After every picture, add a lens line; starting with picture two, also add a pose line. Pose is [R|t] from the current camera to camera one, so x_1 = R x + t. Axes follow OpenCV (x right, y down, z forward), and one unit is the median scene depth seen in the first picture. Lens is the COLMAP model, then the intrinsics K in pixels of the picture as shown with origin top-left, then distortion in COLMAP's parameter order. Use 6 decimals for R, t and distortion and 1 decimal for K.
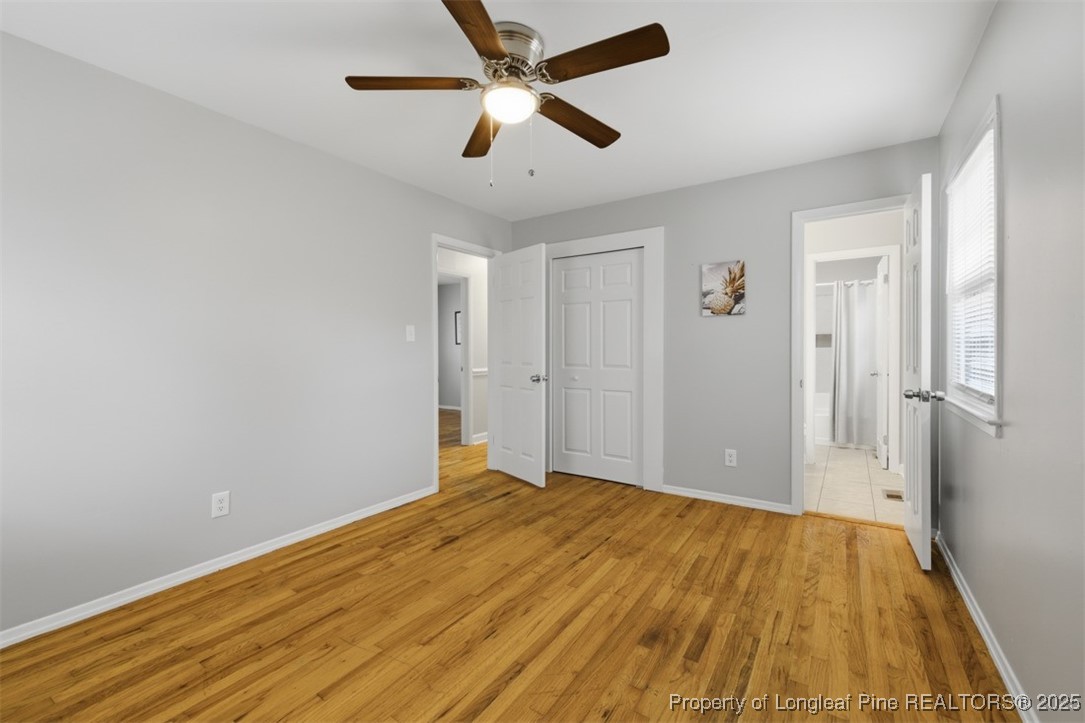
lens RADIAL K [[465.4, 0, 546.0], [0, 465.4, 355.2], [0, 0, 1]] dist [-0.002560, -0.000240]
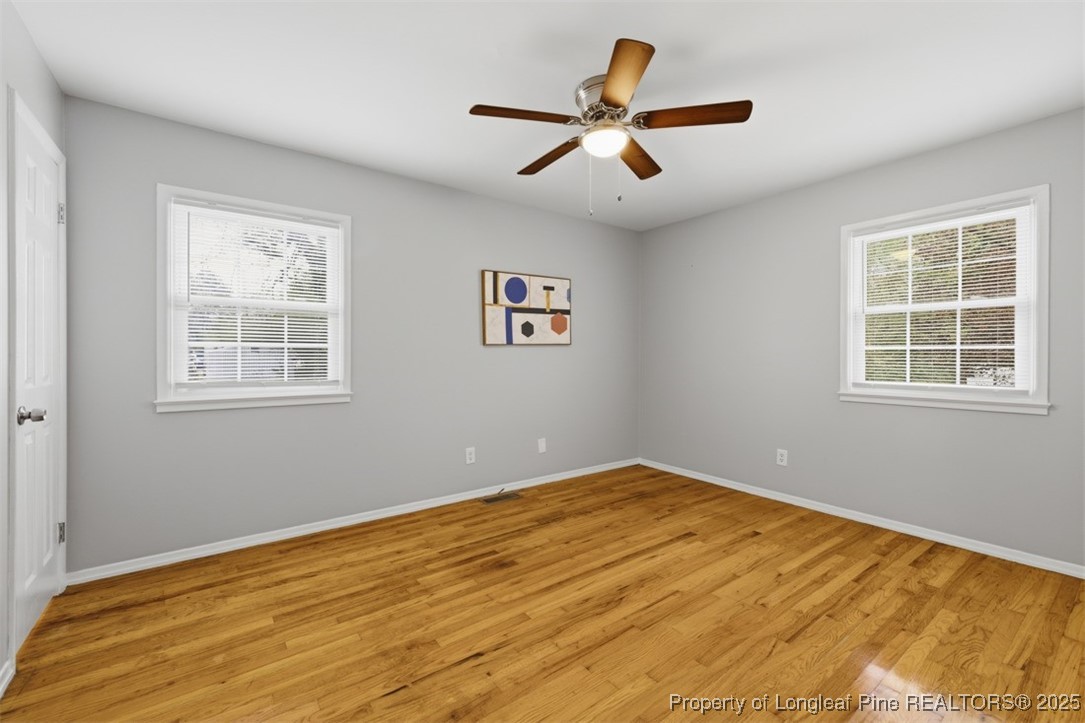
lens RADIAL K [[465.4, 0, 543.4], [0, 465.4, 357.6], [0, 0, 1]] dist [-0.002560, -0.000240]
pose [[-0.940642, 0.000896, 0.339400, -0.276431], [0.007184, 0.999825, 0.017269, -0.016614], [-0.339325, 0.018683, -0.940483, 1.810203]]
